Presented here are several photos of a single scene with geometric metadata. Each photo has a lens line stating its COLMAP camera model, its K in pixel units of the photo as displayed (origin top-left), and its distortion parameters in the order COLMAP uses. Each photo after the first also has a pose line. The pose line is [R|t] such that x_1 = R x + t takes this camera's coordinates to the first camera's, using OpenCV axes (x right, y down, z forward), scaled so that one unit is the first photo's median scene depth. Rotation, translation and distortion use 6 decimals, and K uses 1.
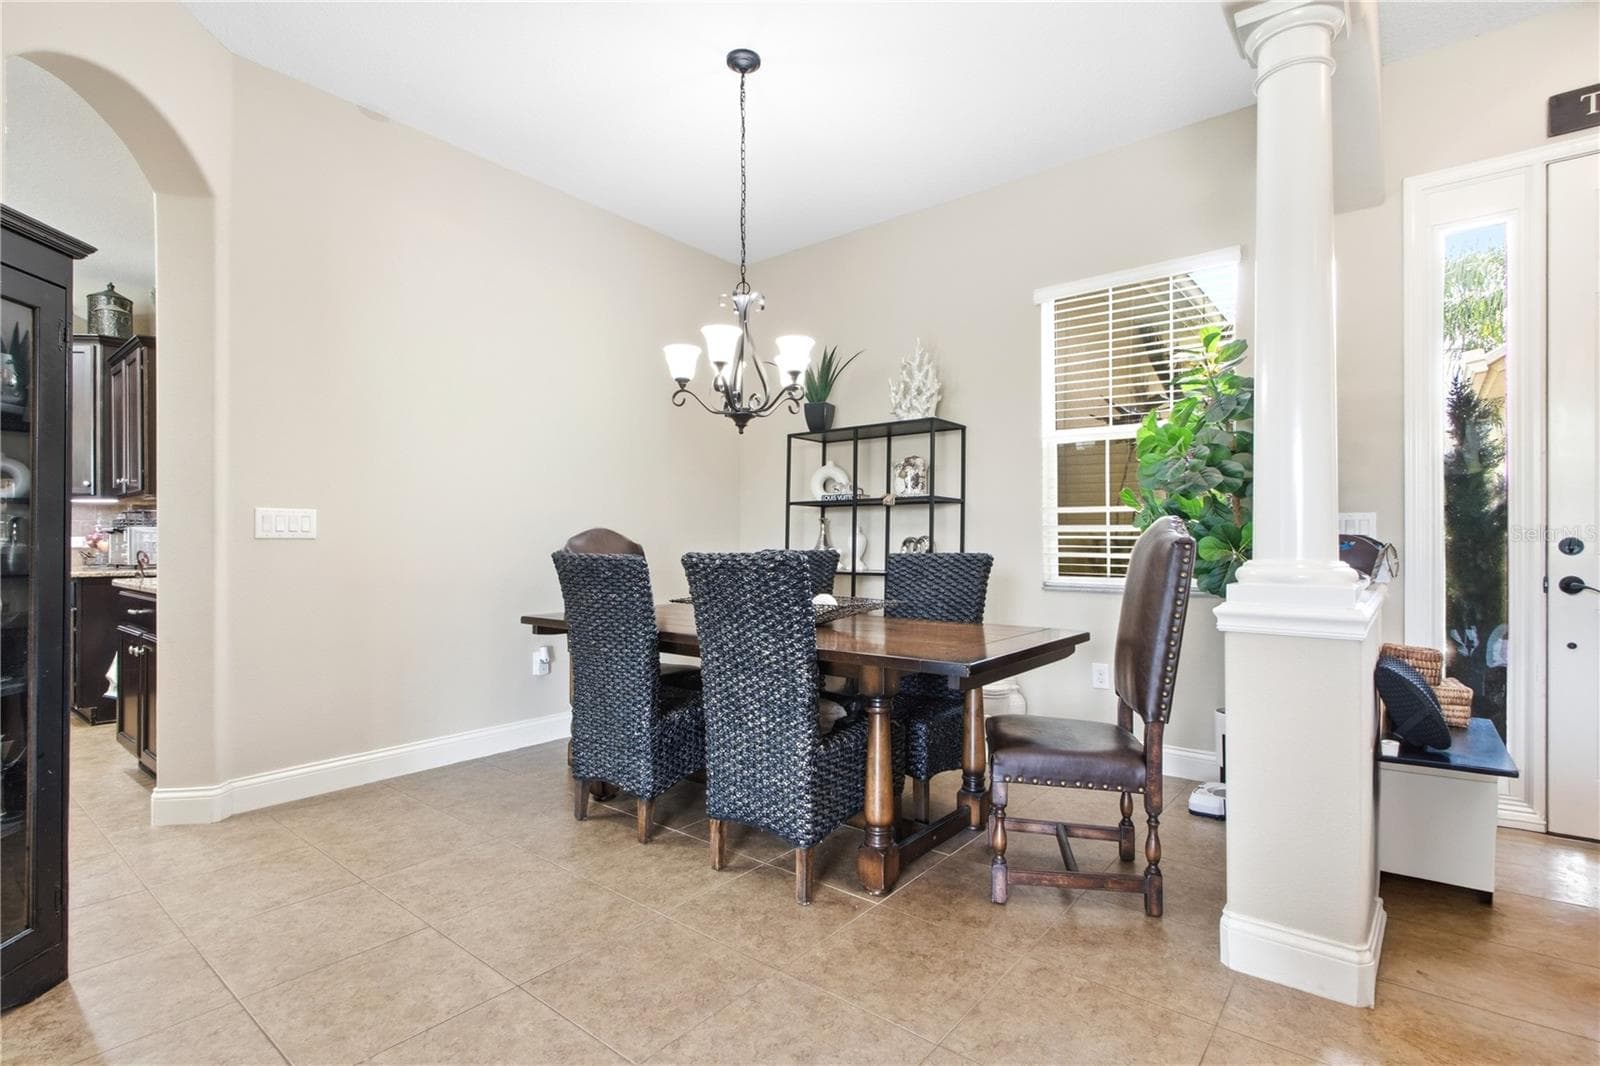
lens RADIAL K [[750.9, 0, 800.8], [0, 750.9, 539.8], [0, 0, 1]] dist [0.002230, -0.003464]
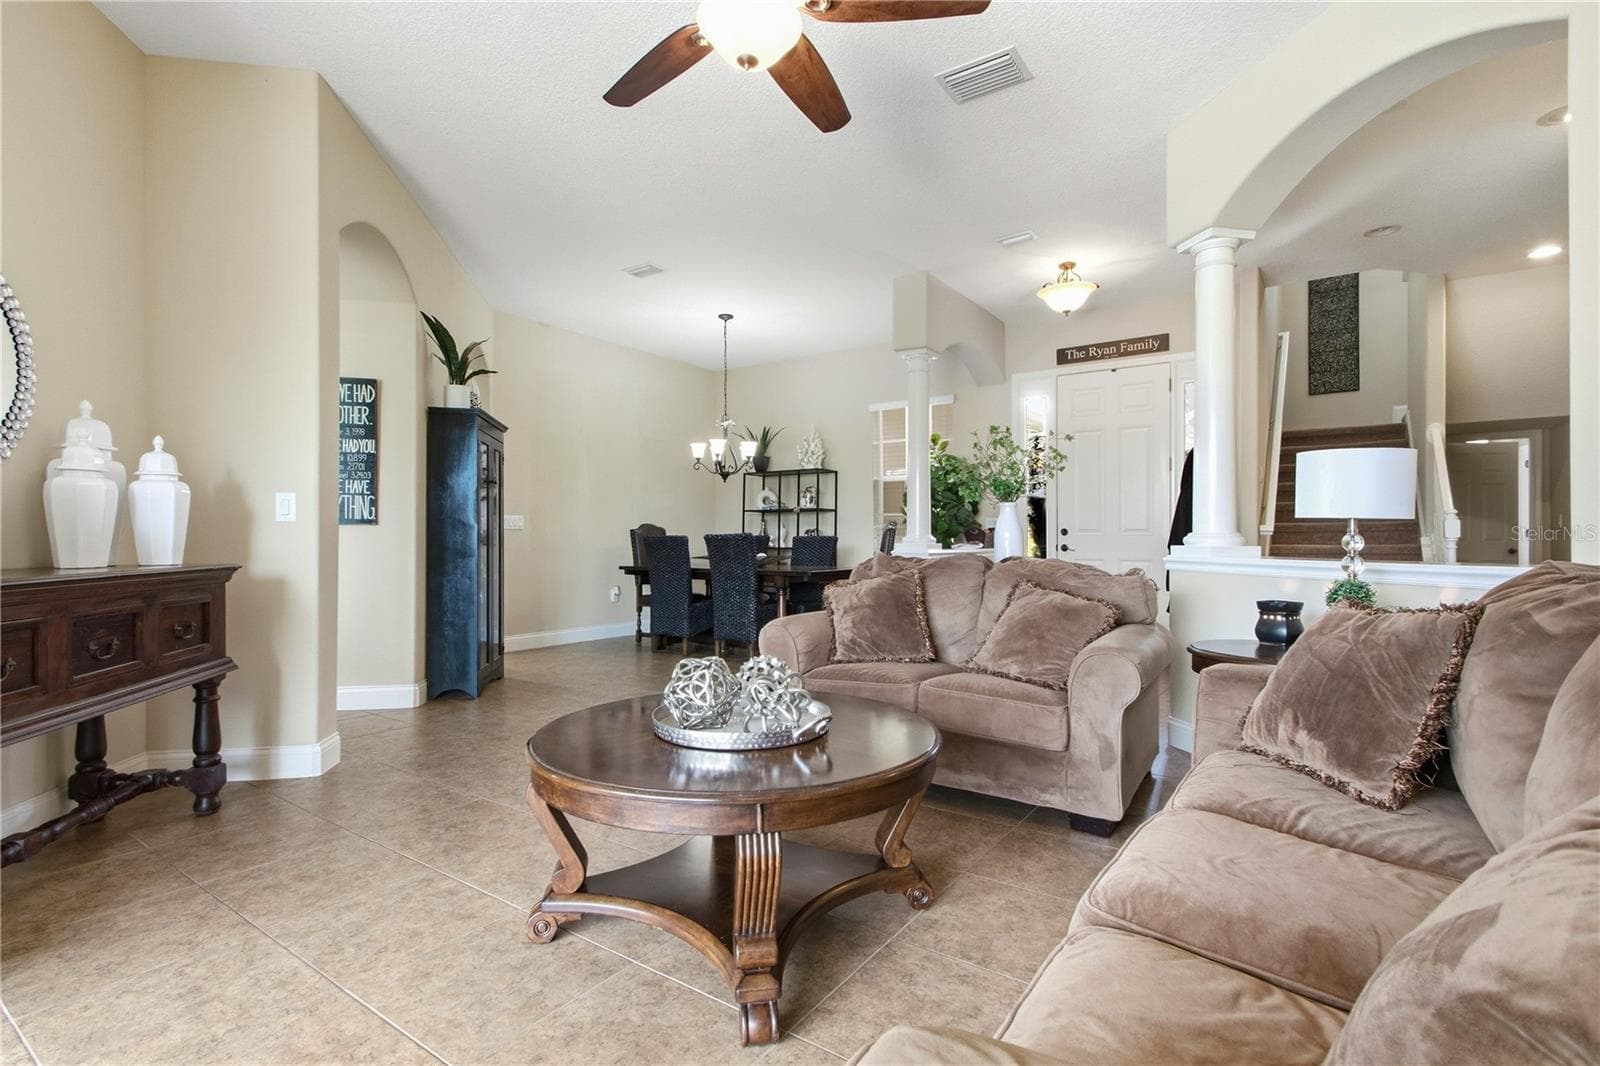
lens RADIAL K [[750.9, 0, 804.9], [0, 750.9, 536.0], [0, 0, 1]] dist [0.002230, -0.003464]
pose [[0.997190, -0.000866, 0.074905, -0.007161], [0.000750, 0.999998, 0.001577, 0.012171], [-0.074906, -0.001516, 0.997189, -0.987753]]
